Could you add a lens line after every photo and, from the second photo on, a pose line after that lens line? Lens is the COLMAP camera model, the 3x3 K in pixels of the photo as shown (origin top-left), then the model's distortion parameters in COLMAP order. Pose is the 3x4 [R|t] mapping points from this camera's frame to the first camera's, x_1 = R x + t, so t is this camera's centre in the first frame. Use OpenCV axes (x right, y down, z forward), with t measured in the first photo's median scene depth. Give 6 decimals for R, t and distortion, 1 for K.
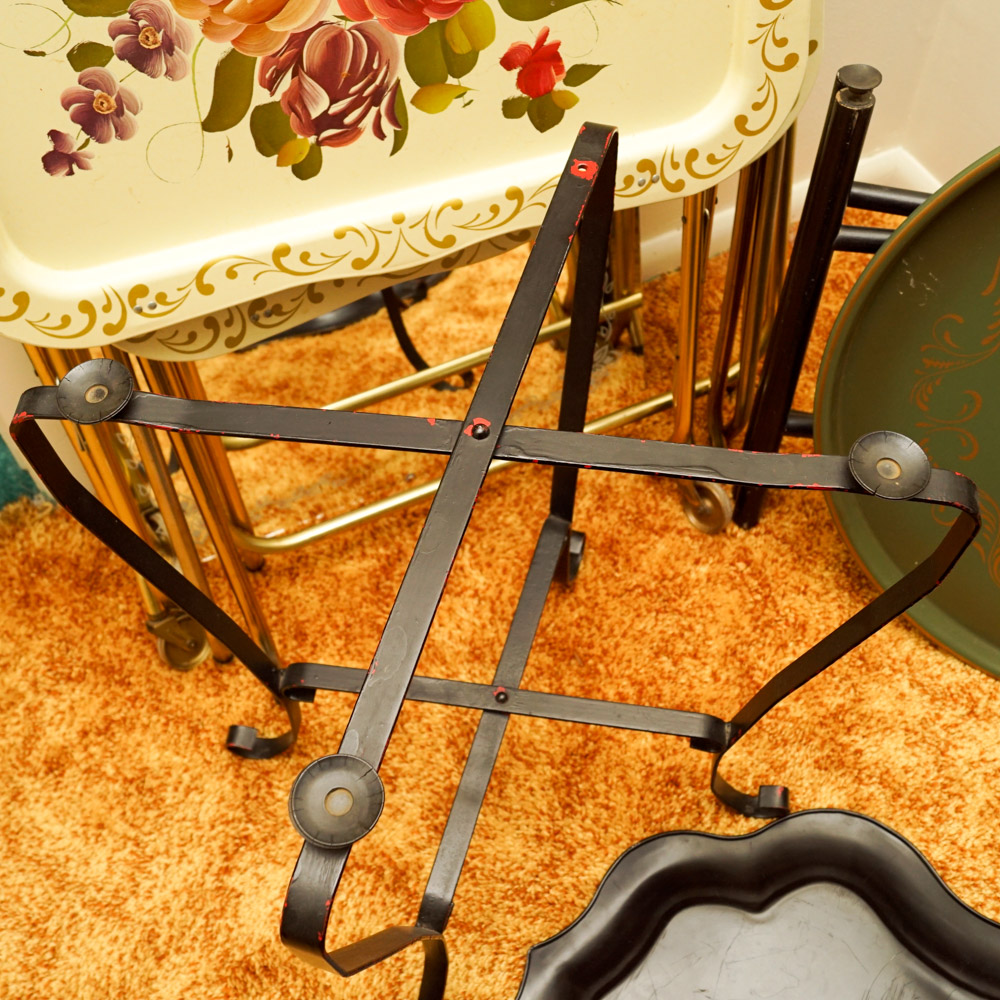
lens RADIAL K [[1337.7, 0, 522.2], [0, 1337.7, 513.3], [0, 0, 1]] dist [-0.068086, 0.000000]
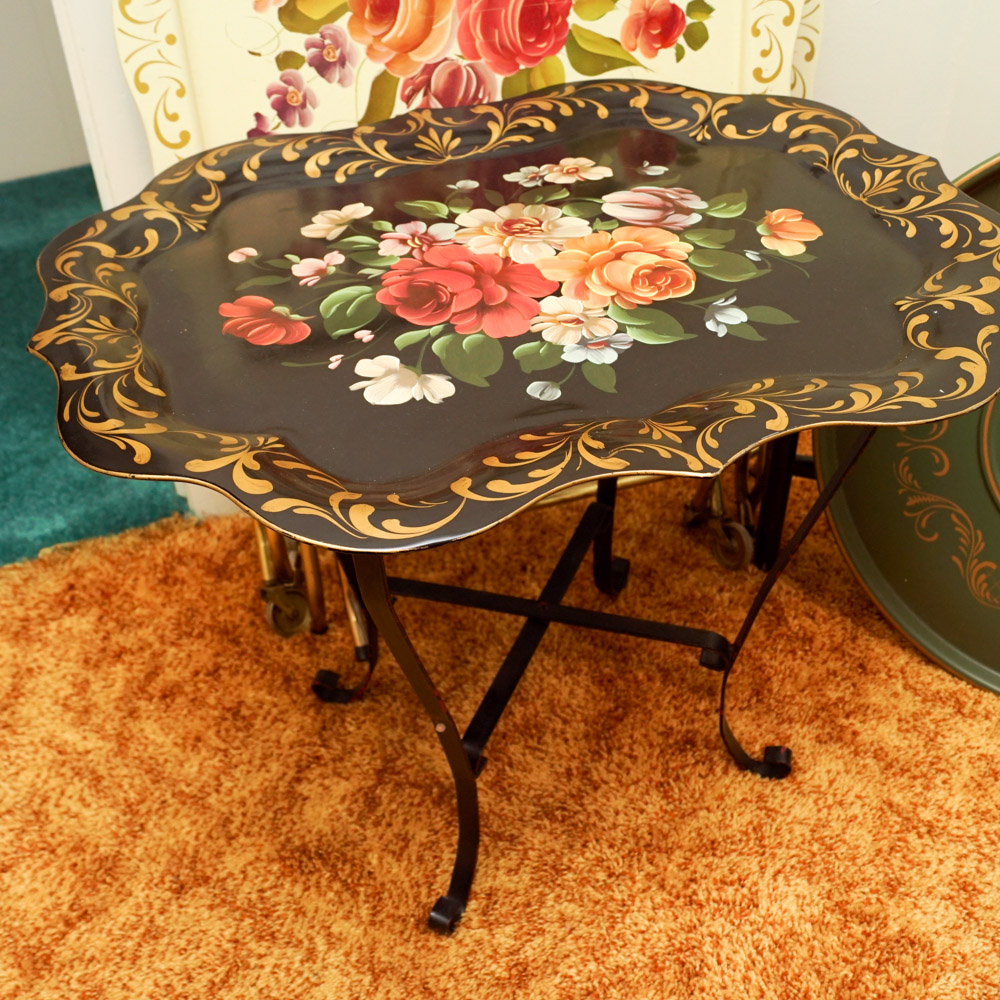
lens RADIAL K [[1228.8, 0, 503.4], [0, 1228.8, 494.8], [0, 0, 1]] dist [-0.075229, 0.000000]
pose [[0.993313, 0.055924, -0.101003, 0.049334], [-0.084769, 0.947210, -0.309204, 0.345347], [0.078379, 0.315699, 0.945617, -0.073758]]
